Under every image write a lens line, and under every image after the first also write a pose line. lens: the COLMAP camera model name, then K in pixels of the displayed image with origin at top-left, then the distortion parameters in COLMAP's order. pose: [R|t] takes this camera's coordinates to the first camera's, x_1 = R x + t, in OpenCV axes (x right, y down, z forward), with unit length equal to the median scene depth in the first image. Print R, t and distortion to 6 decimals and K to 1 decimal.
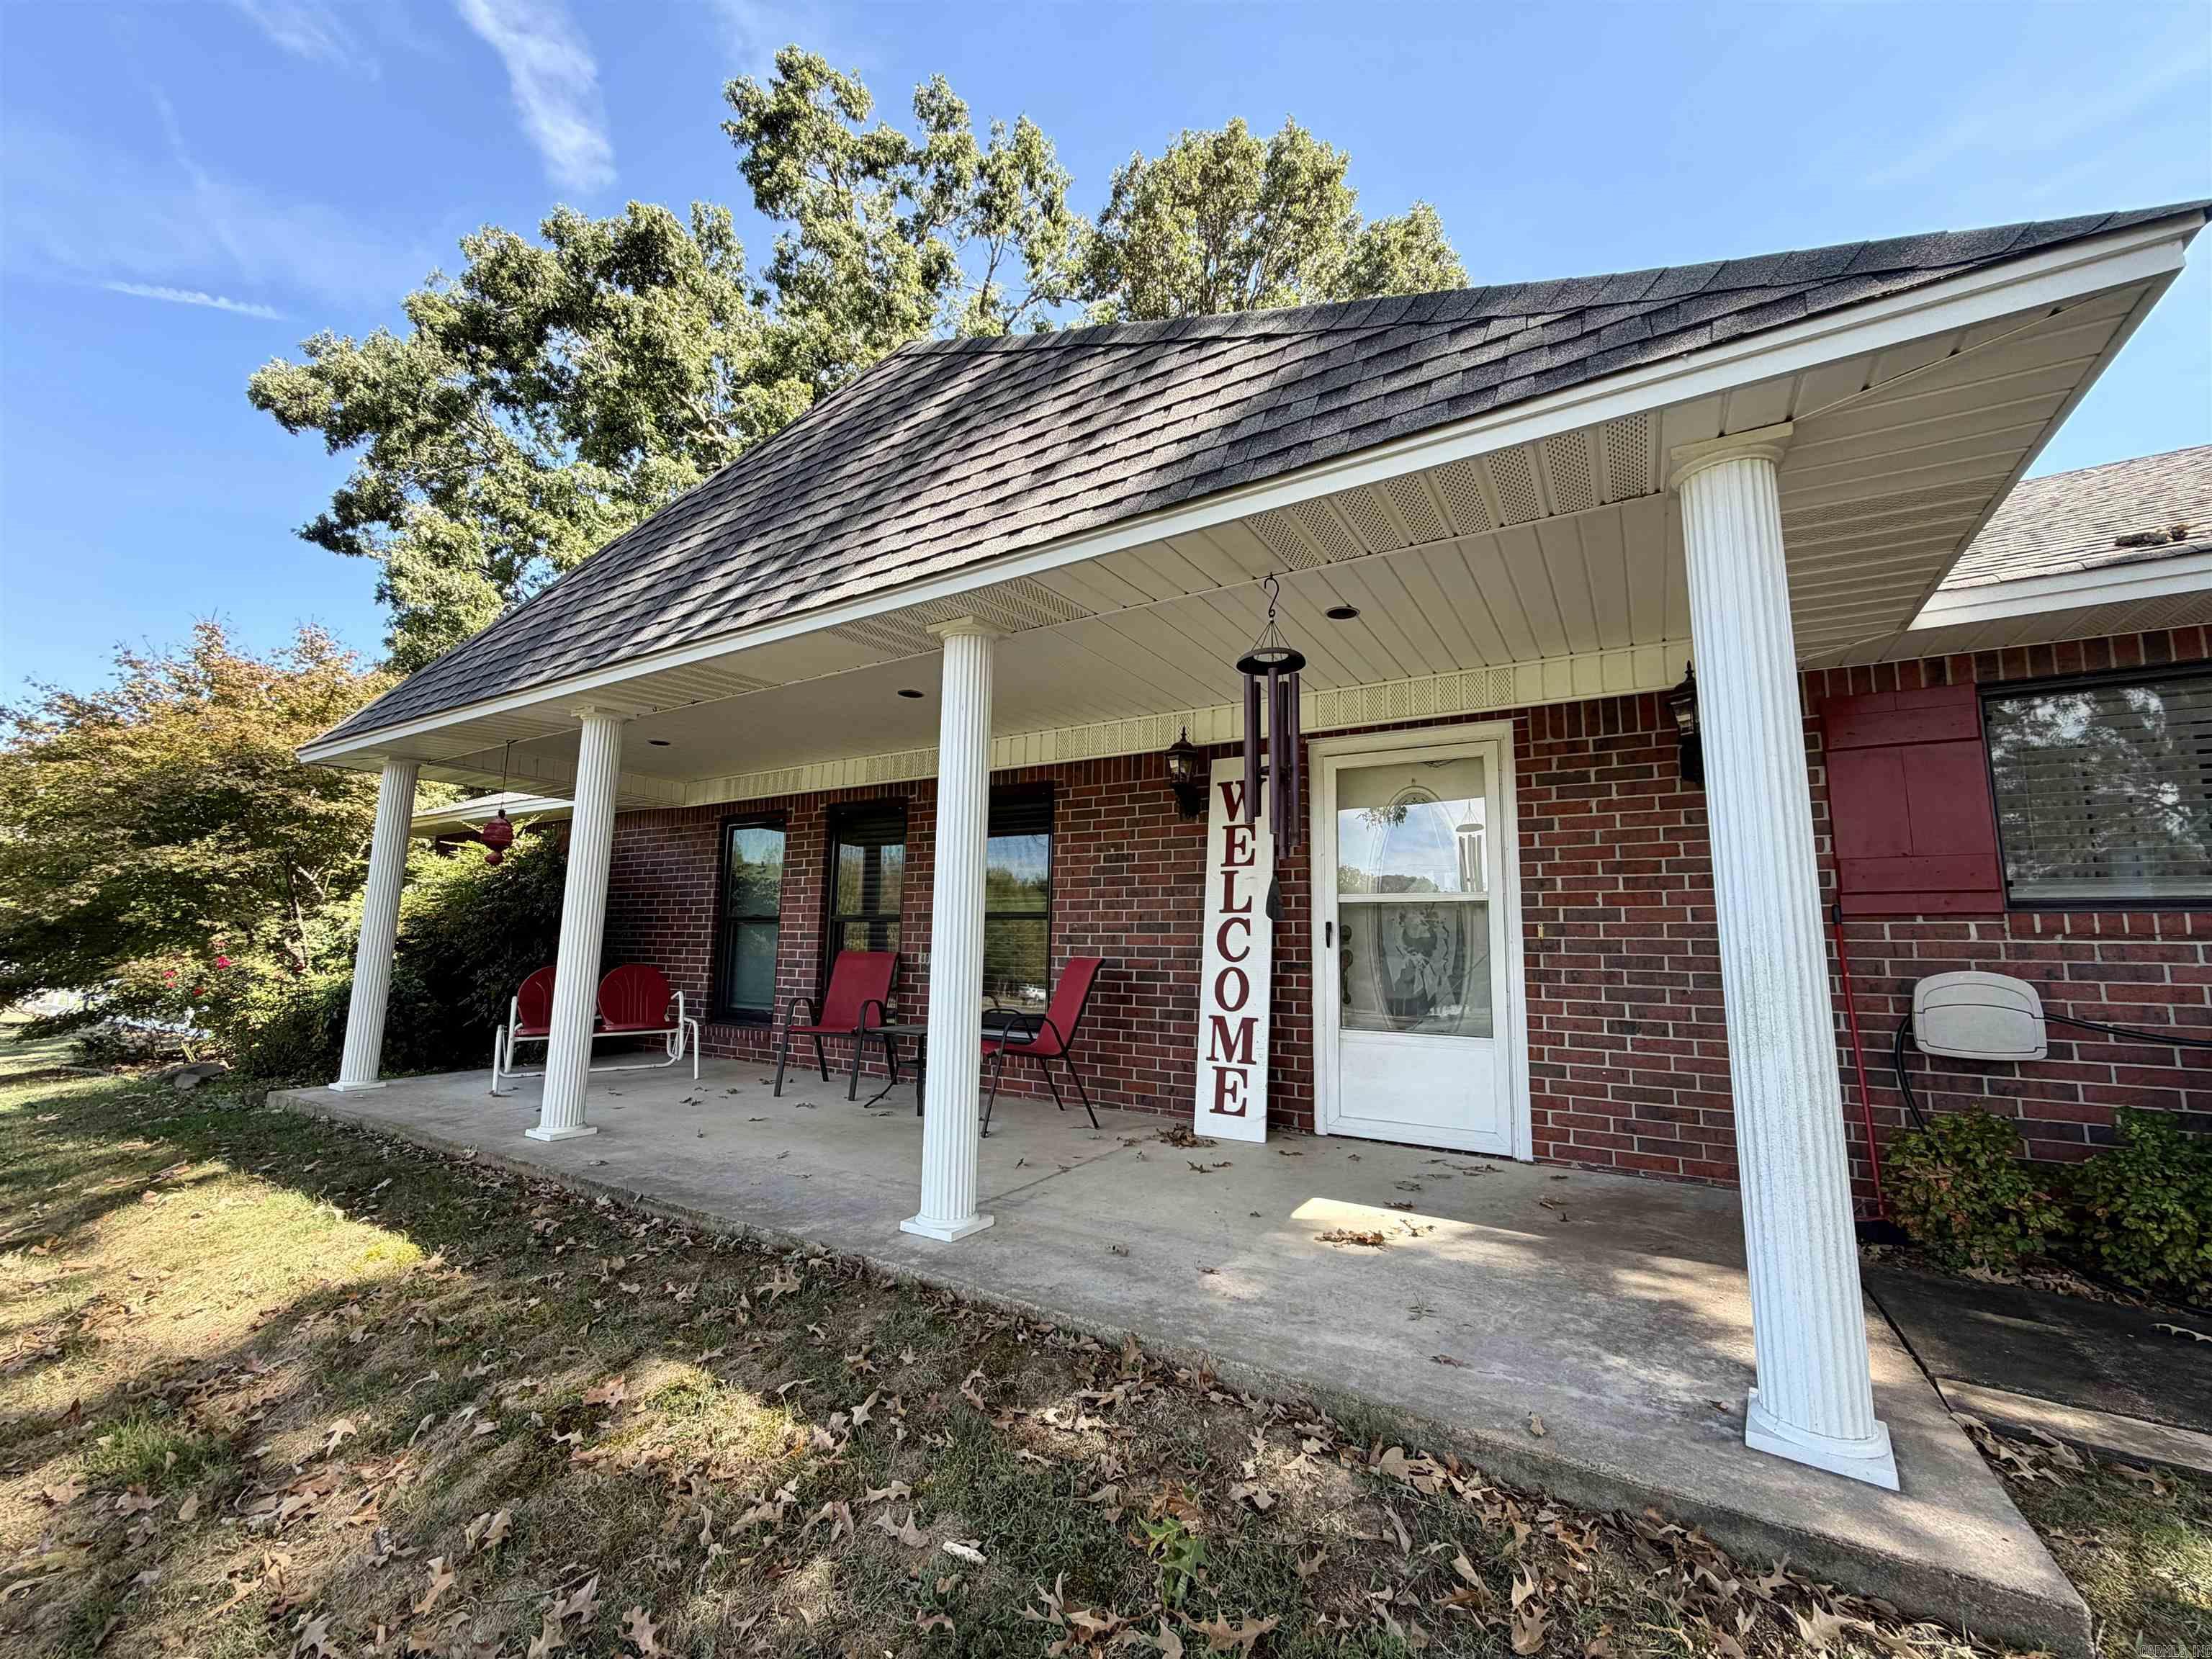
lens RADIAL K [[875.5, 0, 1096.7], [0, 875.5, 828.8], [0, 0, 1]] dist [-0.013278, -0.000251]
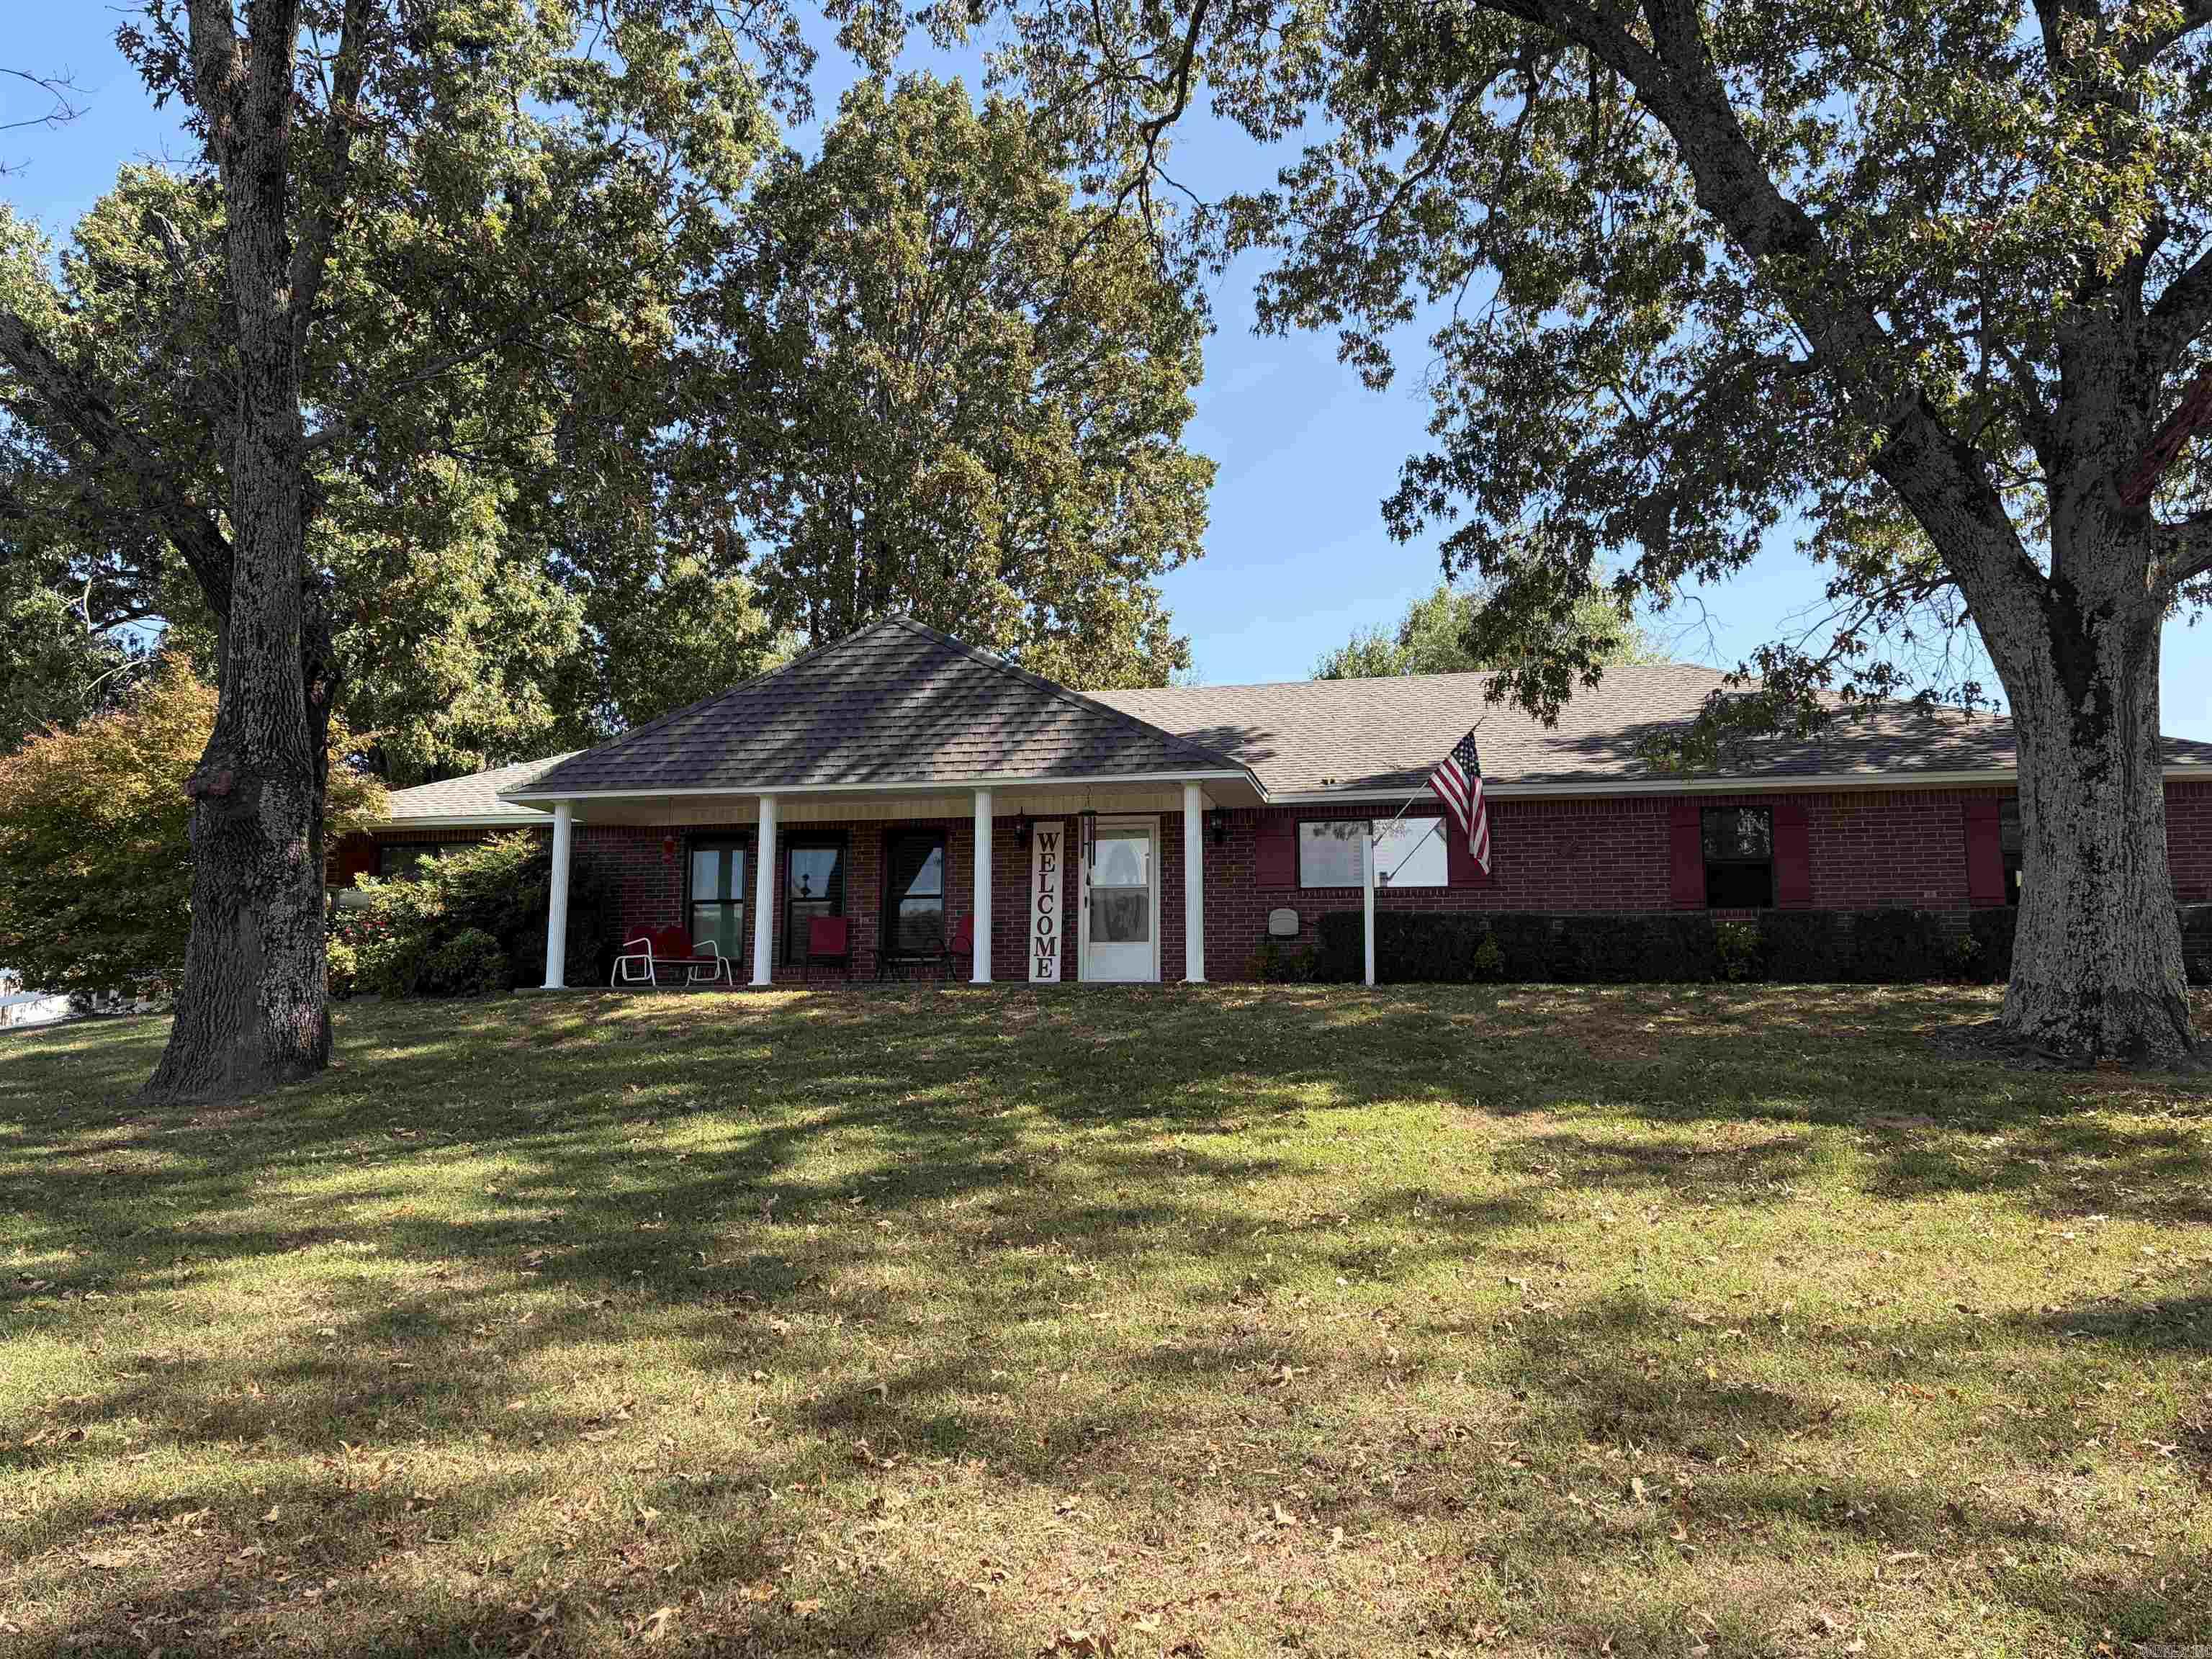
lens RADIAL K [[1660.6, 0, 1106.0], [0, 1660.6, 829.3], [0, 0, 1]] dist [0.031027, -0.013728]
pose [[0.940150, 0.032736, 0.339186, -1.185268], [-0.033066, 0.999442, -0.004809, -0.052765], [-0.339154, -0.006694, 0.940707, -3.161510]]
